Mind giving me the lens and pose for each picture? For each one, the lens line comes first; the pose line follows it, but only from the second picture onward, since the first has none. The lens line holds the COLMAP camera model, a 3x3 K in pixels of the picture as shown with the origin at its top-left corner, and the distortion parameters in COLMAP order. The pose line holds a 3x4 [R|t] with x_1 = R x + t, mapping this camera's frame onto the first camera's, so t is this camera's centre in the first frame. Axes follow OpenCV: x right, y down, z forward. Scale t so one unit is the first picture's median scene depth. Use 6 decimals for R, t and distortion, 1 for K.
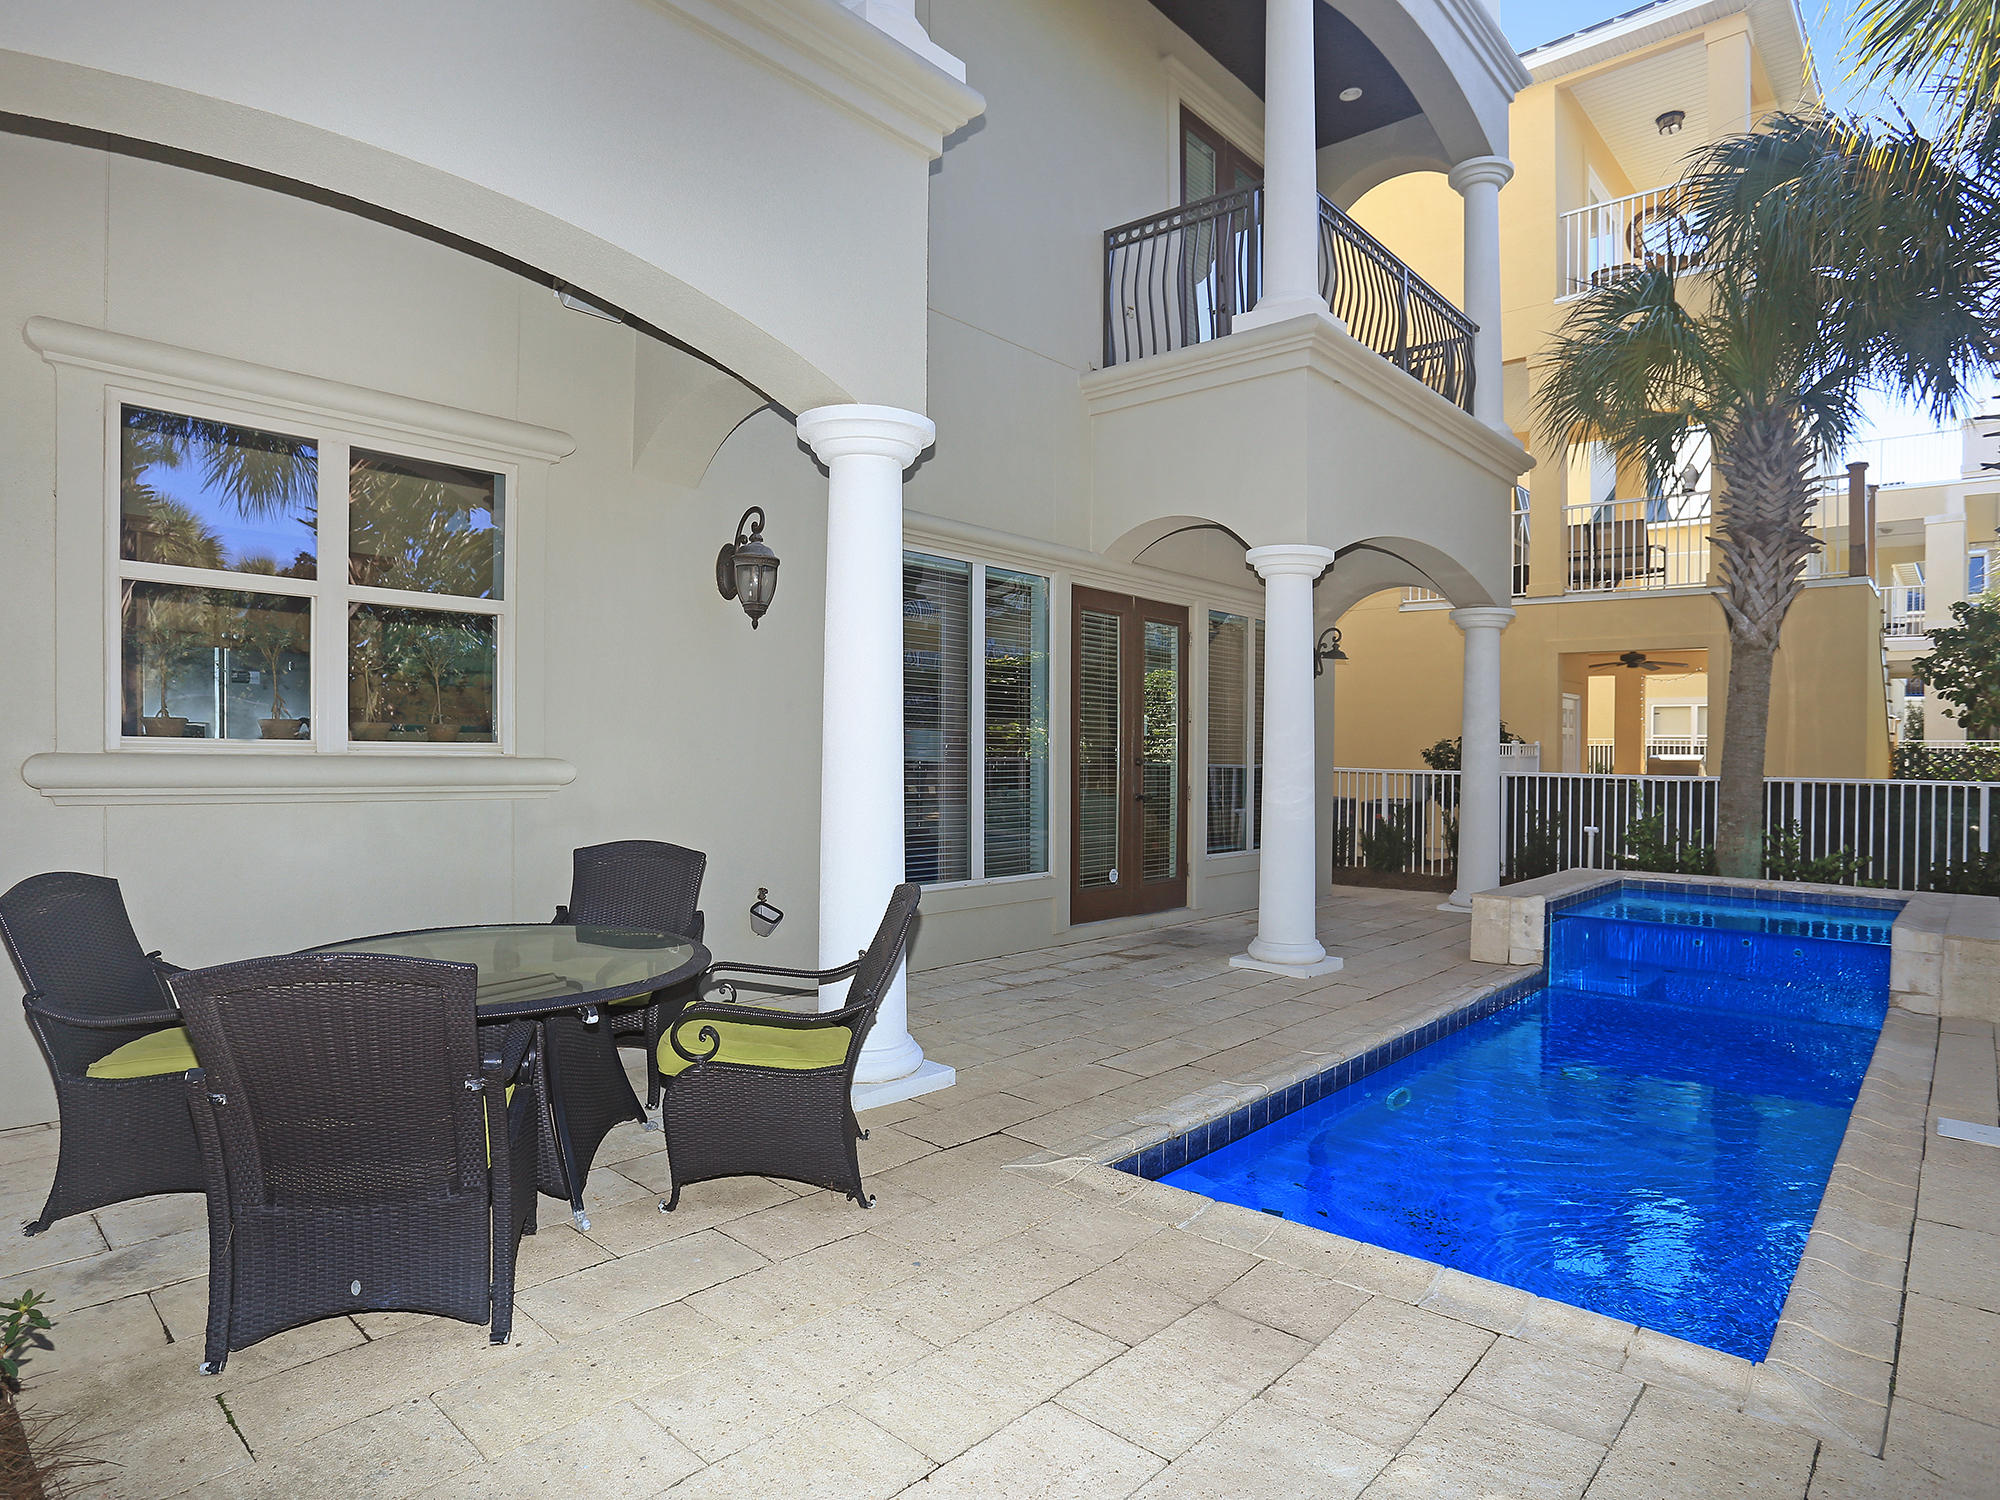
lens RADIAL K [[1147.0, 0, 970.3], [0, 1147.0, 718.7], [0, 0, 1]] dist [-0.067376, 0.041401]
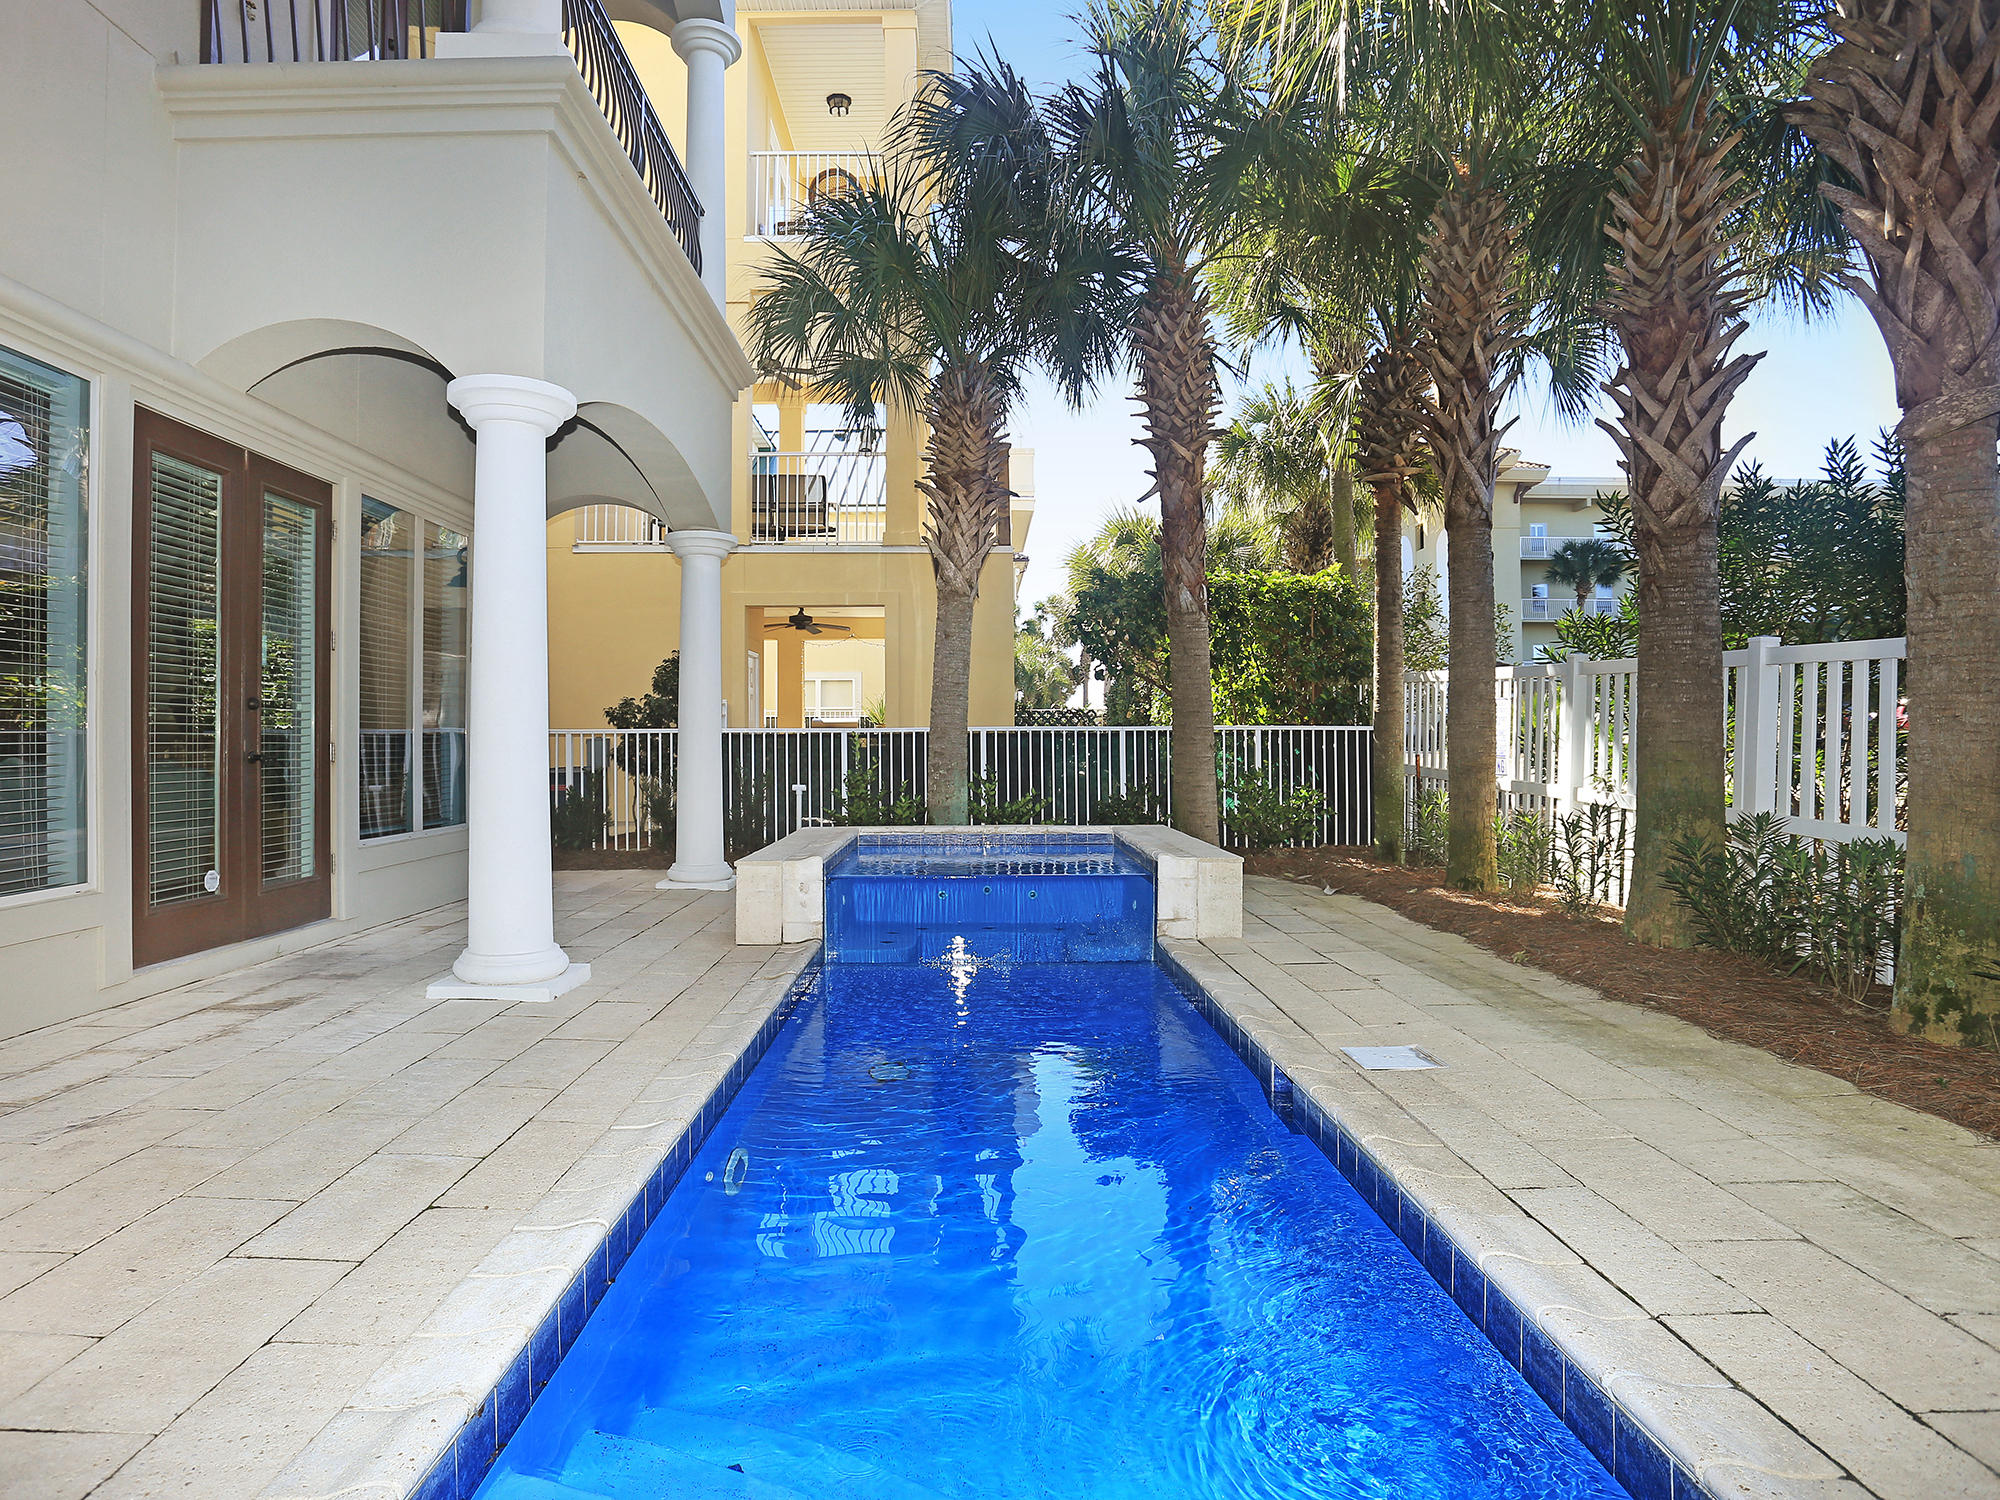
lens RADIAL K [[1147.0, 0, 970.3], [0, 1147.0, 718.7], [0, 0, 1]] dist [-0.067376, 0.041401]
pose [[0.732646, -0.003541, 0.680600, 0.009294], [-0.004104, 0.999945, 0.009621, 0.038506], [-0.680597, -0.009842, 0.732592, 0.255389]]
